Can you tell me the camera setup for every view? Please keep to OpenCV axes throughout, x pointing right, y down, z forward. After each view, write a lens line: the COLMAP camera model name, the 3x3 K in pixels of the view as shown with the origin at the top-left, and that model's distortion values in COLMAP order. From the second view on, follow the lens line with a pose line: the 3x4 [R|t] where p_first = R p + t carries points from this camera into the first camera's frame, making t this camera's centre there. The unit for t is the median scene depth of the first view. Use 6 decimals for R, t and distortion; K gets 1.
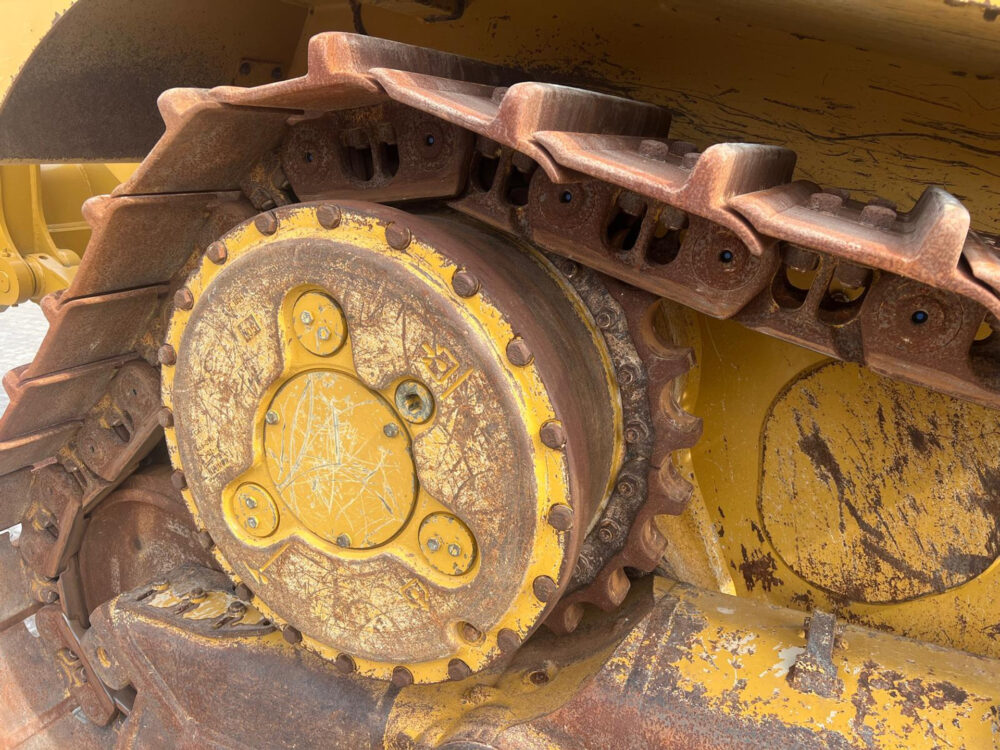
lens RADIAL K [[750.6, 0, 498.1], [0, 750.6, 384.2], [0, 0, 1]] dist [0.064325, -0.075670]
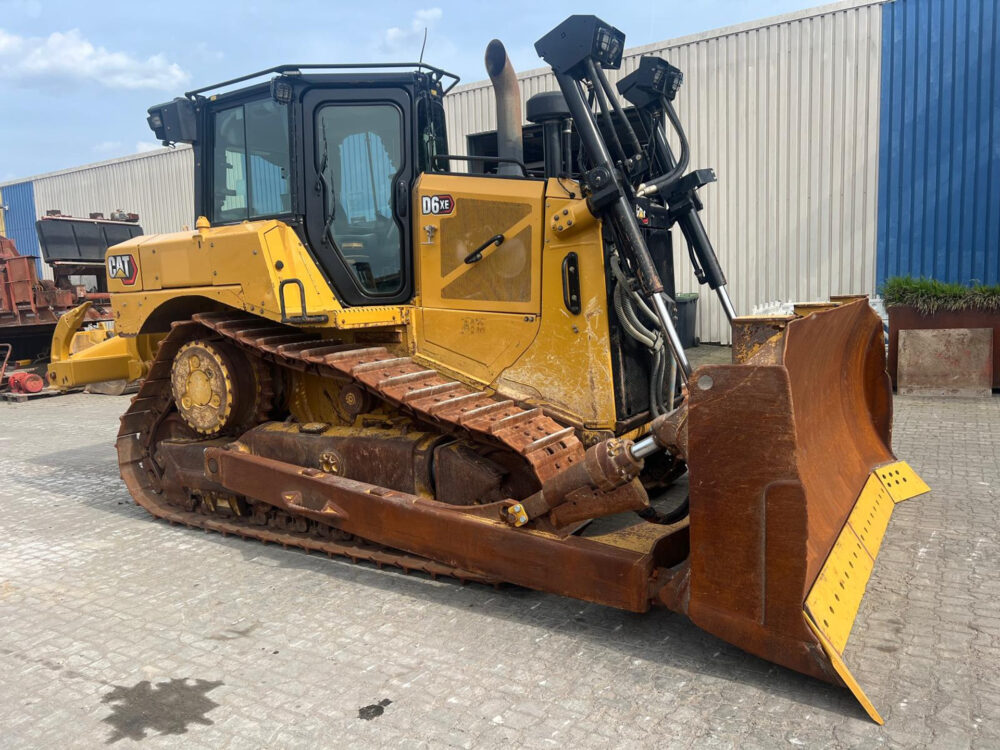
lens RADIAL K [[744.6, 0, 499.6], [0, 744.6, 382.0], [0, 0, 1]] dist [0.088435, -0.134856]
pose [[0.994321, -0.039004, -0.099017, 2.484982], [0.022737, 0.986793, -0.160385, 0.990200], [0.103965, 0.157223, 0.982075, -4.117565]]
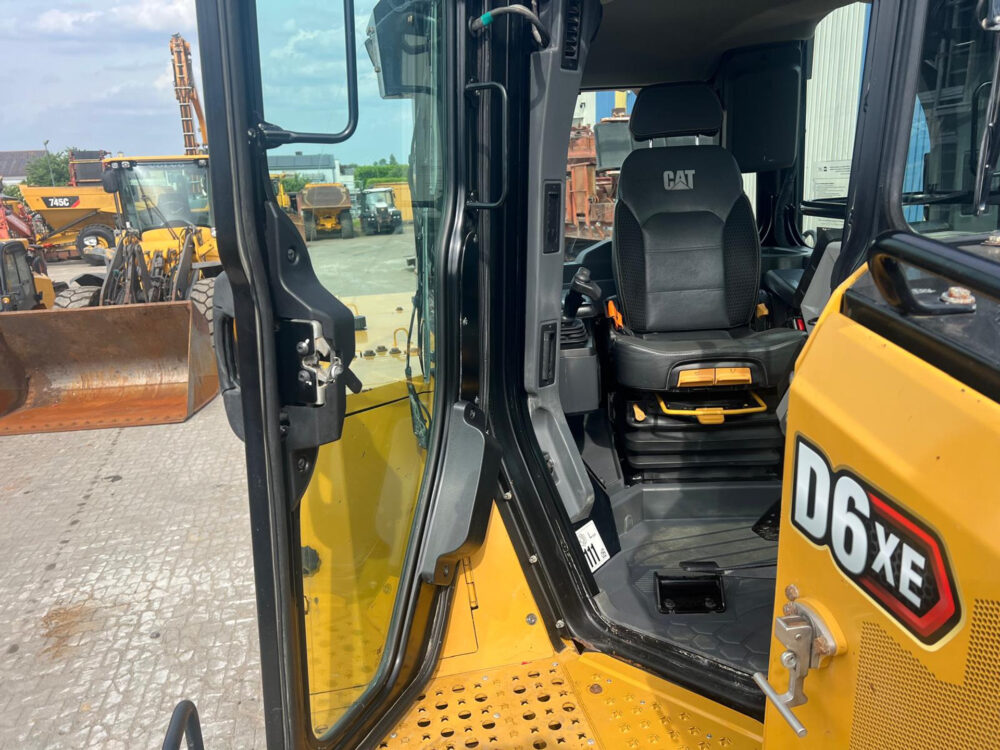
lens RADIAL K [[759.9, 0, 510.7], [0, 759.9, 384.9], [0, 0, 1]] dist [0.062312, -0.004695]
pose [[0.641340, 0.168444, -0.748538, 1.970523], [-0.171564, 0.982384, 0.074073, -1.156036], [0.747830, 0.080916, 0.658941, -0.245383]]
